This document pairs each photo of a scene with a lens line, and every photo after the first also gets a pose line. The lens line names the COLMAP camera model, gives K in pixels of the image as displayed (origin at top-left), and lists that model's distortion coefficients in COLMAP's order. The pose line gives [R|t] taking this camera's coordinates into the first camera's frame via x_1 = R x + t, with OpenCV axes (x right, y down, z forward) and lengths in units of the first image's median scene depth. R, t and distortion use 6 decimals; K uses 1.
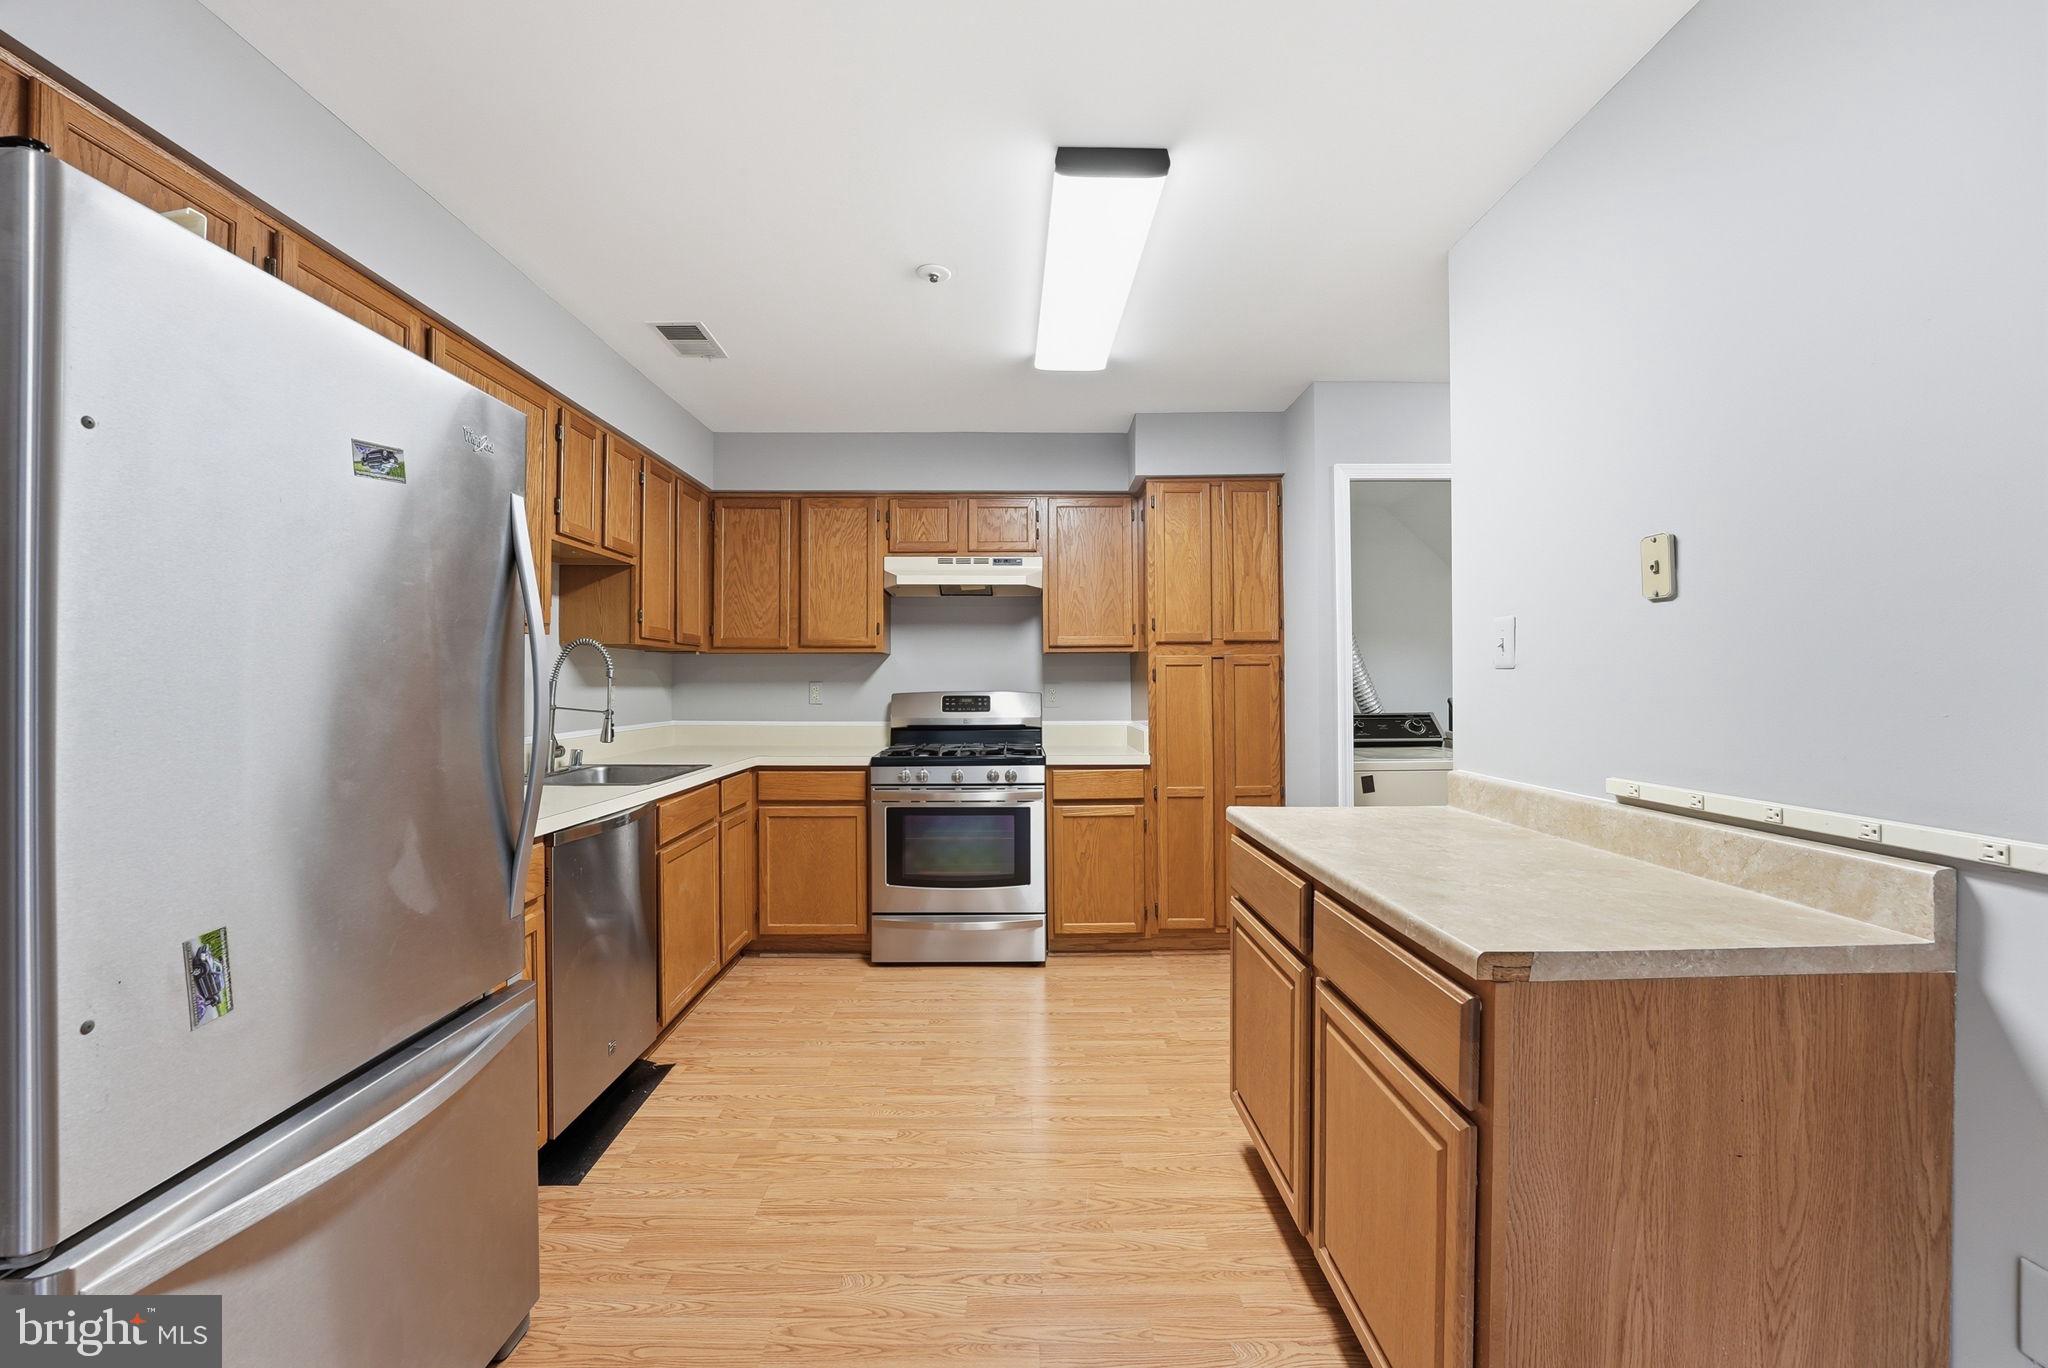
lens RADIAL K [[840.2, 0, 1024.0], [0, 840.2, 684.0], [0, 0, 1]] dist [-0.019821, 0.000047]
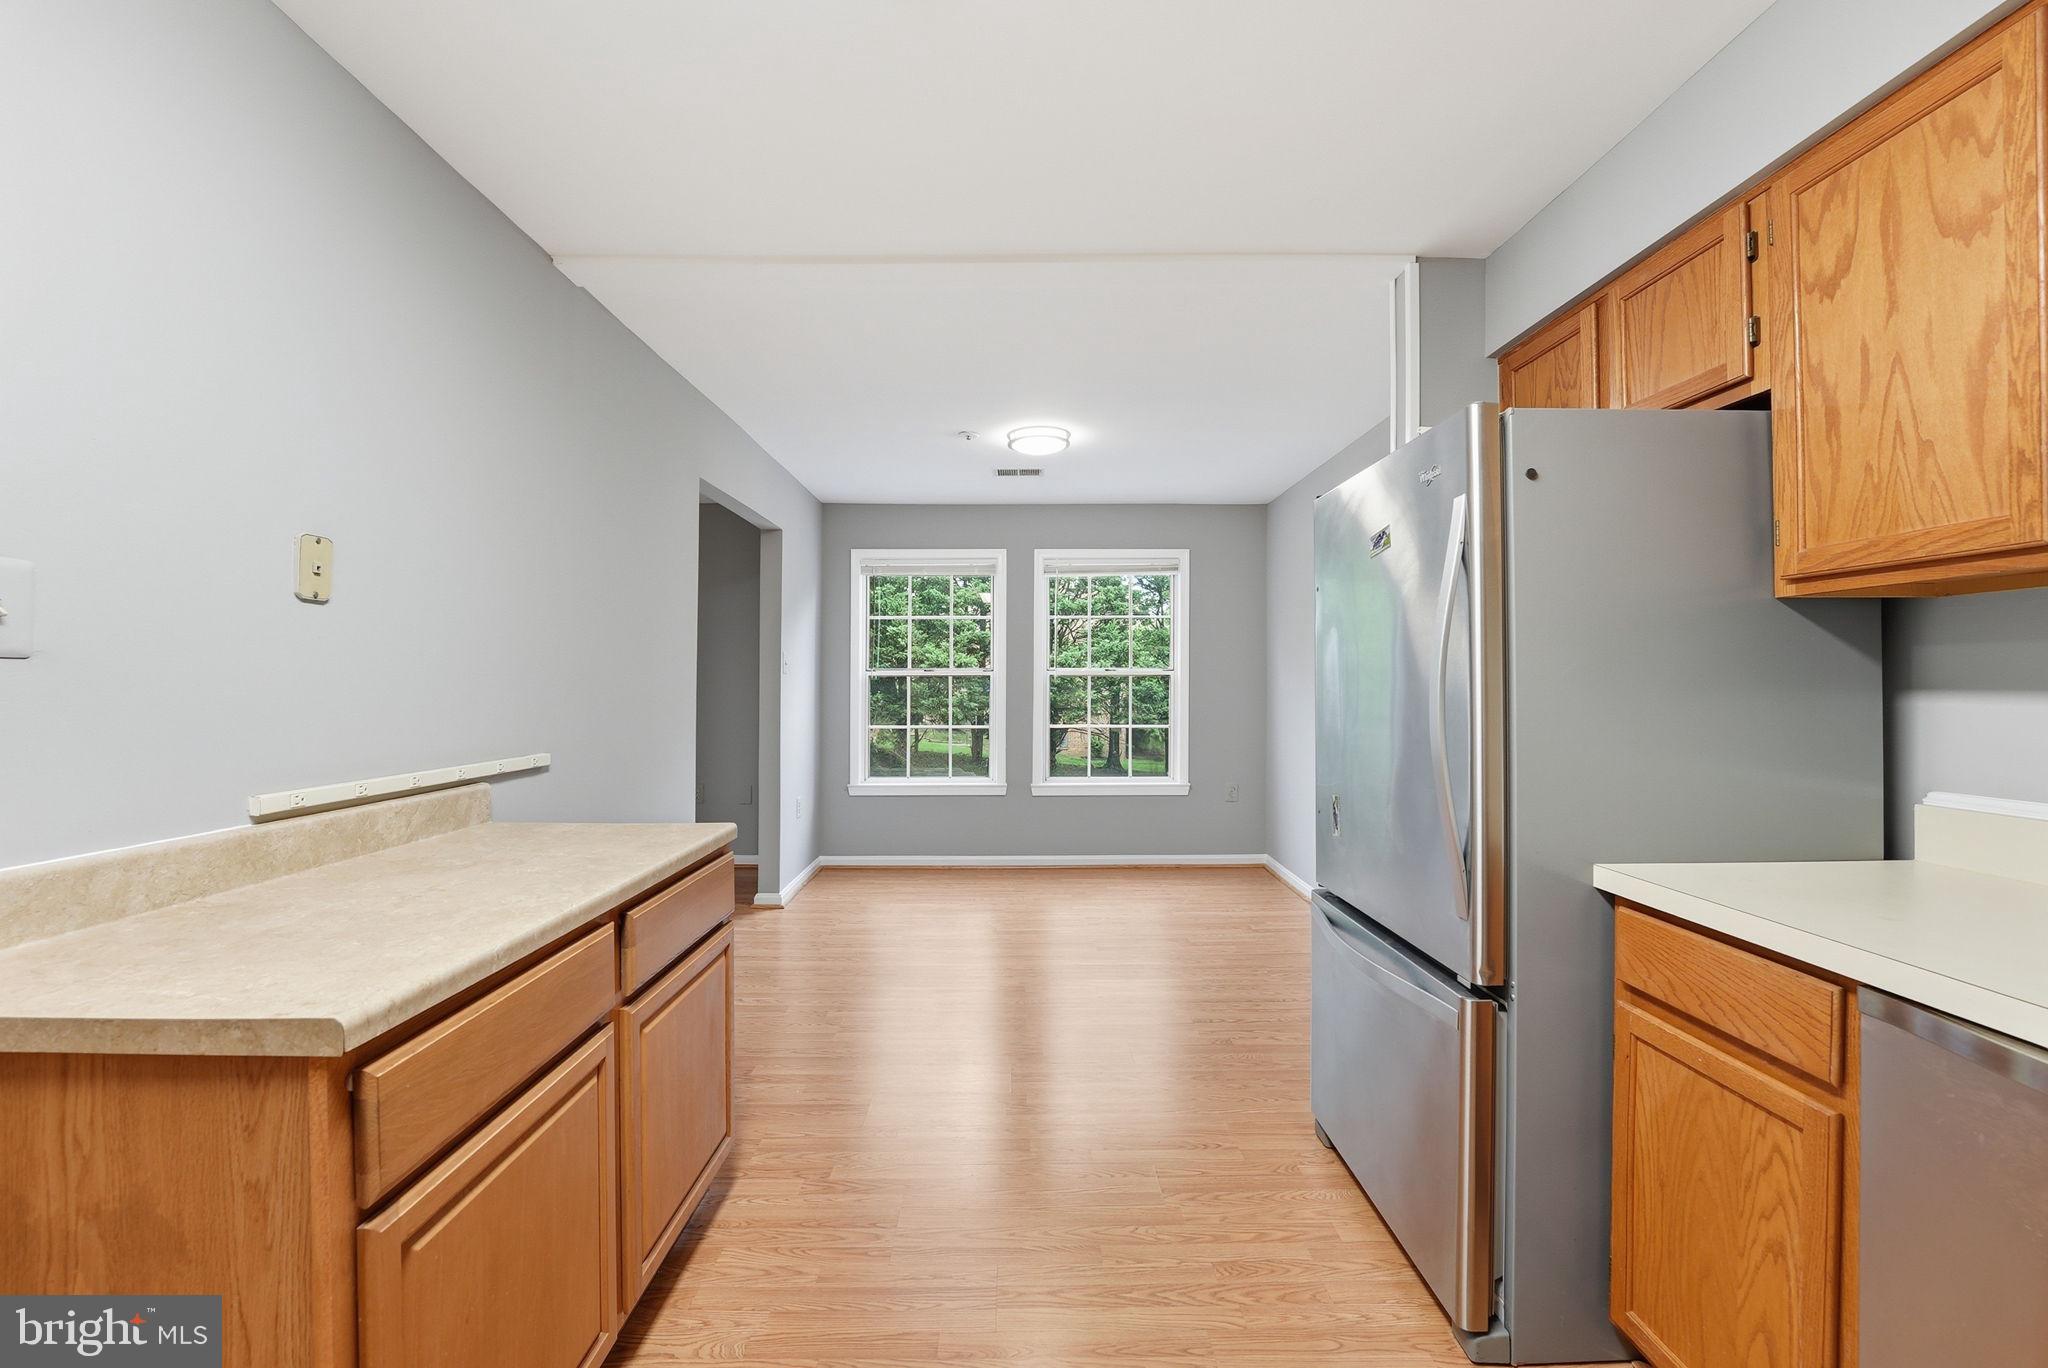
lens RADIAL K [[847.7, 0, 1019.1], [0, 847.7, 681.8], [0, 0, 1]] dist [-0.027379, 0.003479]
pose [[-0.999964, 0.001240, 0.008400, -0.076412], [0.001209, 0.999992, -0.003702, -0.000848], [-0.008404, -0.003692, -0.999958, 1.697469]]
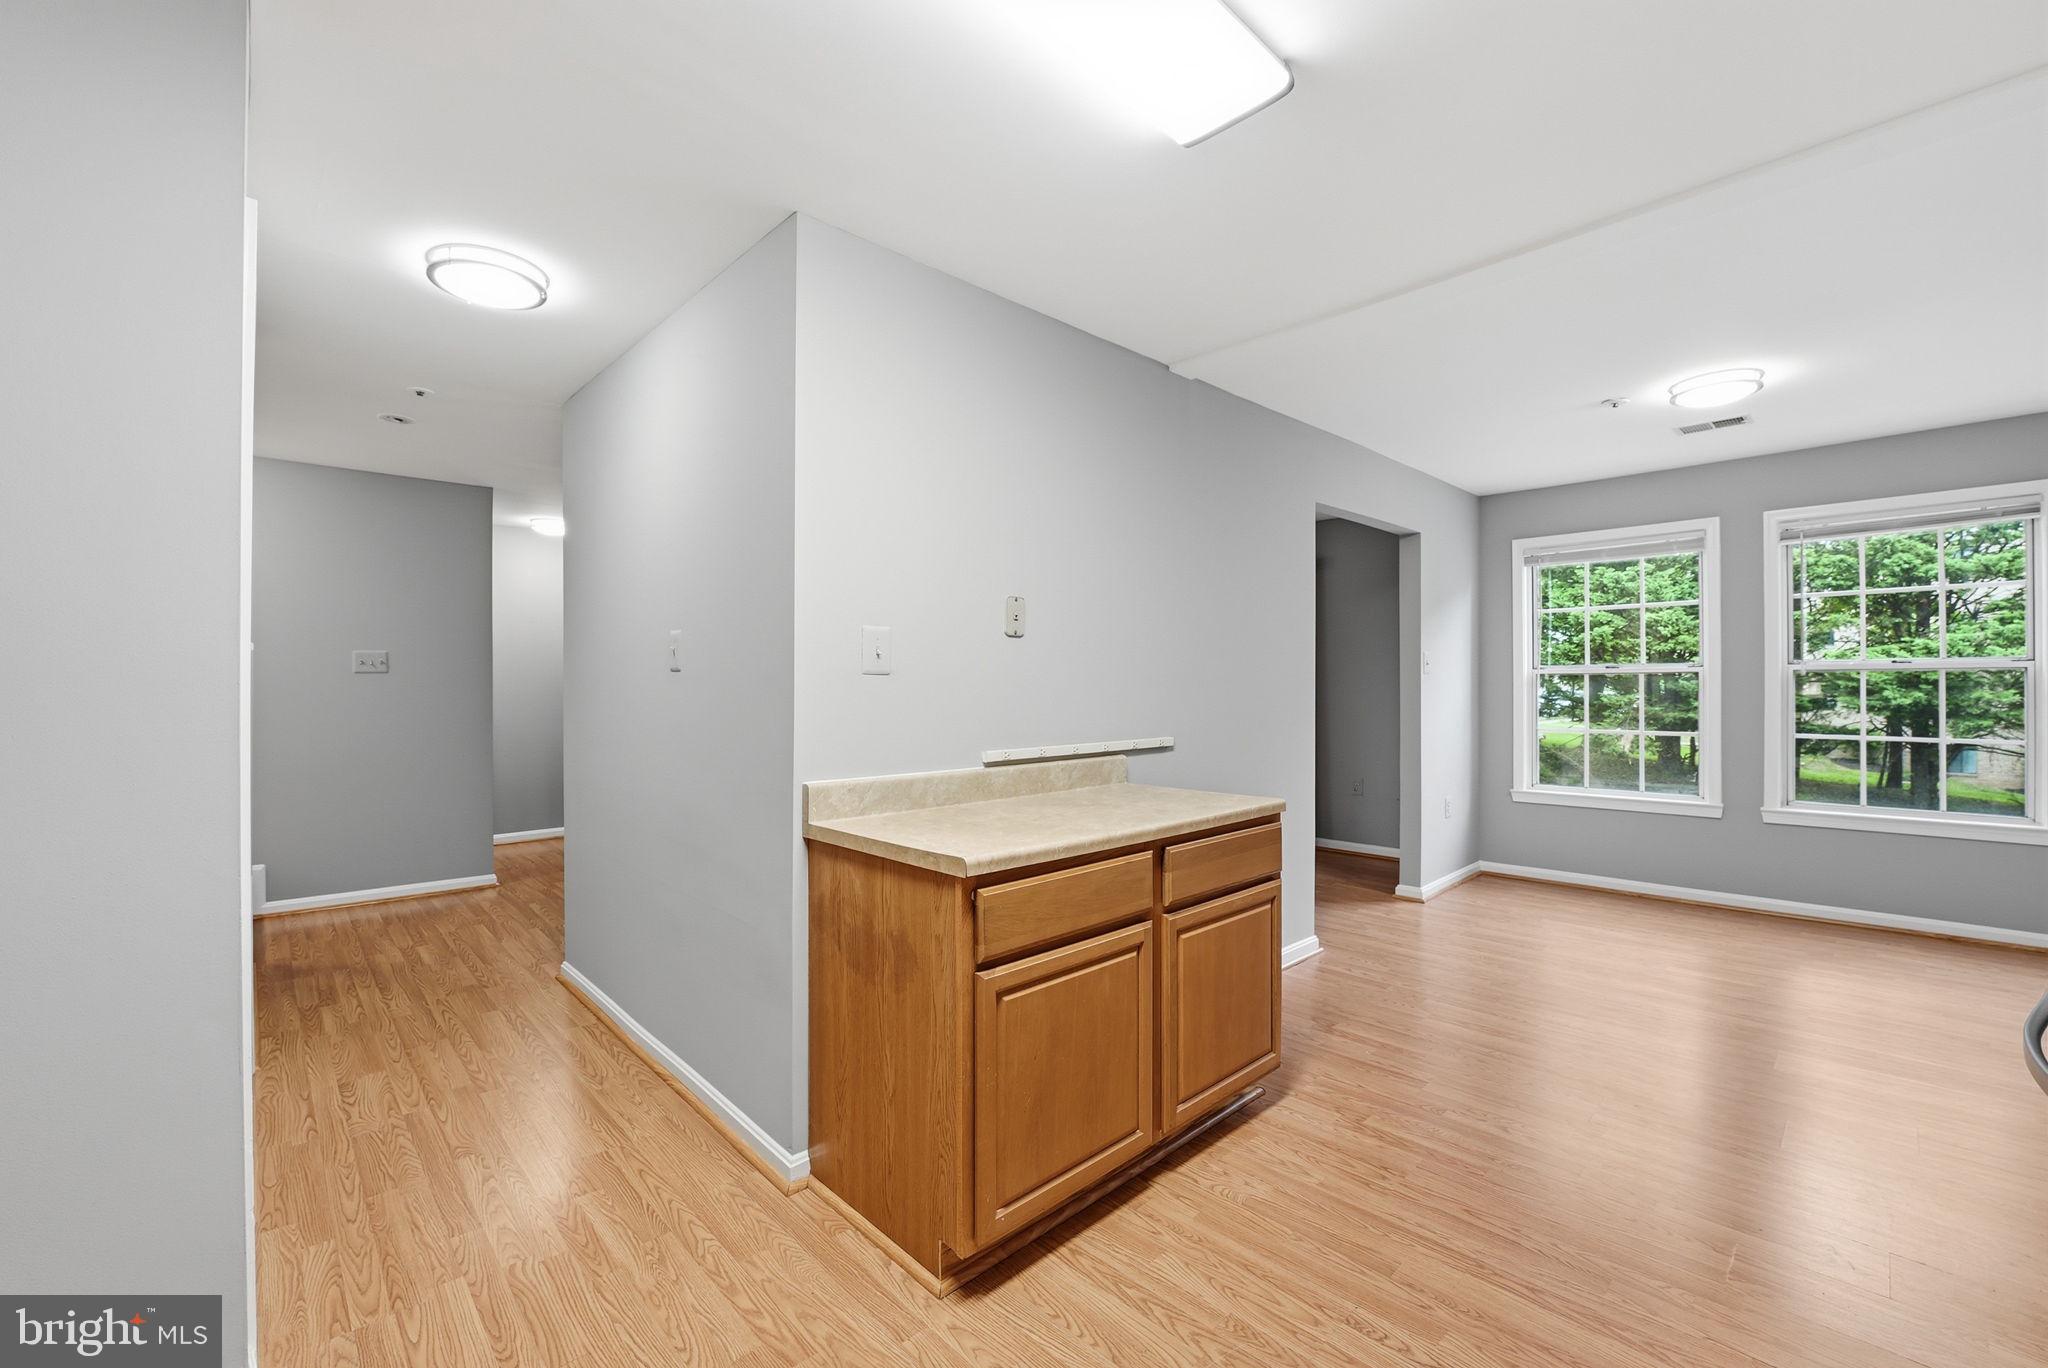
lens RADIAL K [[840.2, 0, 1024.0], [0, 840.2, 684.0], [0, 0, 1]] dist [-0.019821, 0.000047]
pose [[-0.677994, 0.006764, 0.735036, -0.403615], [0.005827, 0.999976, -0.003827, -0.000947], [-0.735044, 0.001689, -0.678017, 1.805849]]
